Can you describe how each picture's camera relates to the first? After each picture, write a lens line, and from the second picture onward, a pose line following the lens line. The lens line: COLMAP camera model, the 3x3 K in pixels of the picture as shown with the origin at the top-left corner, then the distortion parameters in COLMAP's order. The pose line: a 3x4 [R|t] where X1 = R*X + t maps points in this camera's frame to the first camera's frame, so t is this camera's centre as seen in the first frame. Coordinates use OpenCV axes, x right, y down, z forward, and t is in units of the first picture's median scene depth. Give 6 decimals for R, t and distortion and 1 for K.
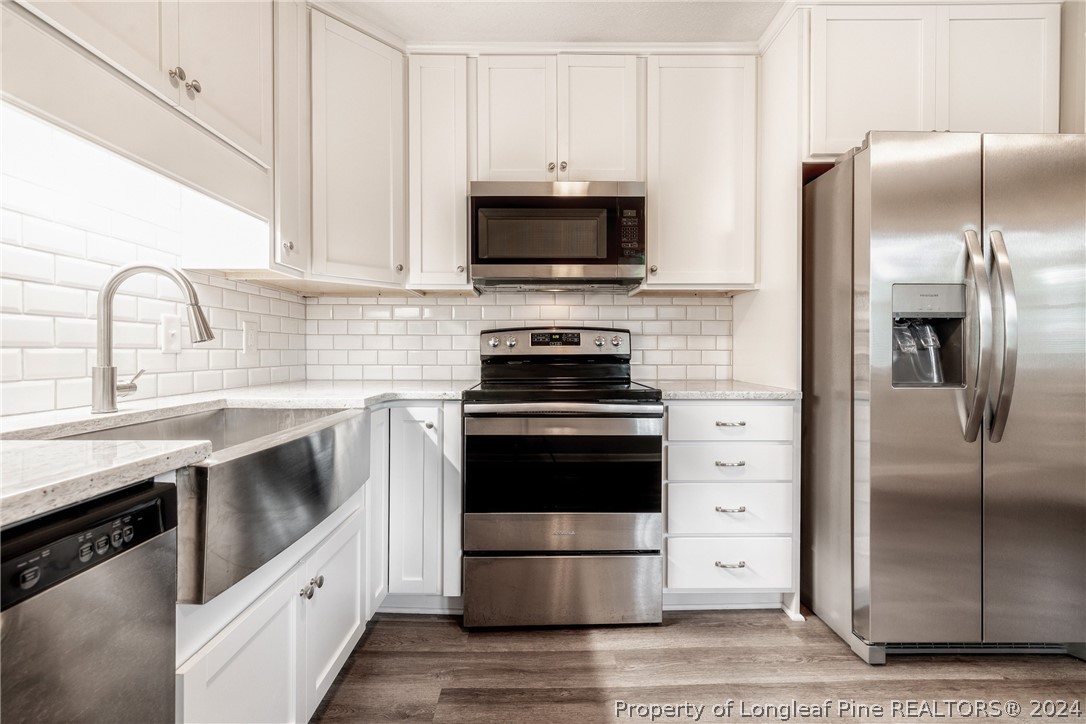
lens RADIAL K [[422.5, 0, 590.6], [0, 422.5, 361.6], [0, 0, 1]] dist [0.001232, 0.000155]
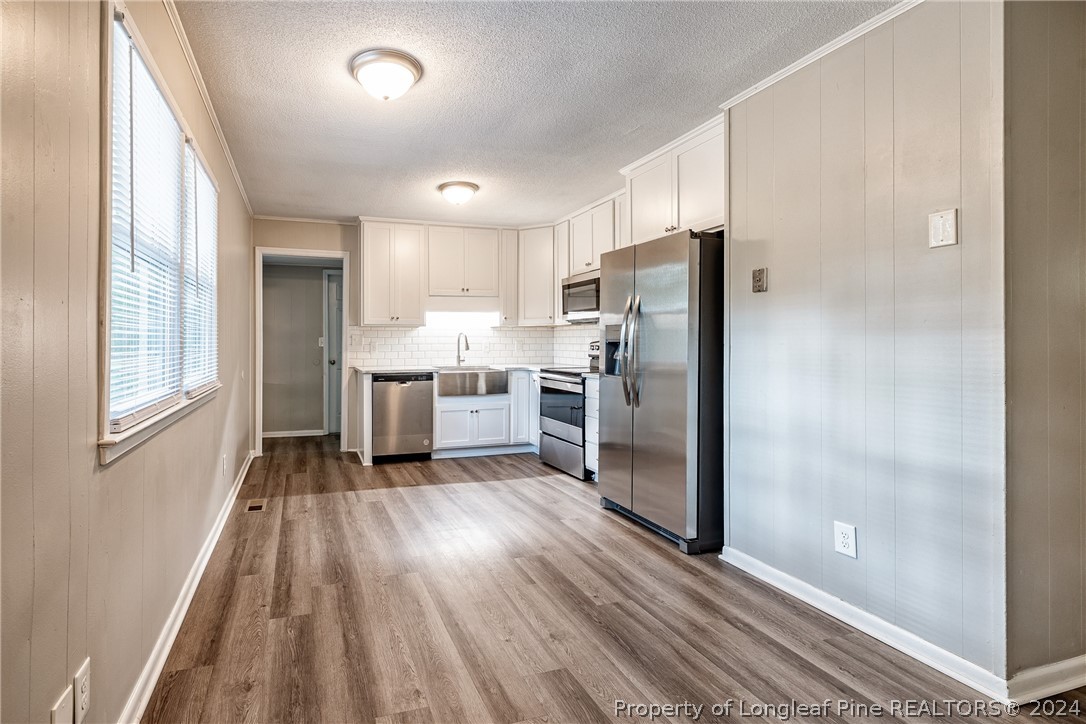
lens RADIAL K [[460.0, 0, 543.0], [0, 460.0, 362.0], [0, 0, 1]] dist [0.001412, 0.000248]
pose [[0.455374, 0.036554, -0.889550, 2.538712], [-0.023479, 0.999302, 0.029045, -0.058287], [0.889991, 0.007659, 0.455915, -0.301367]]
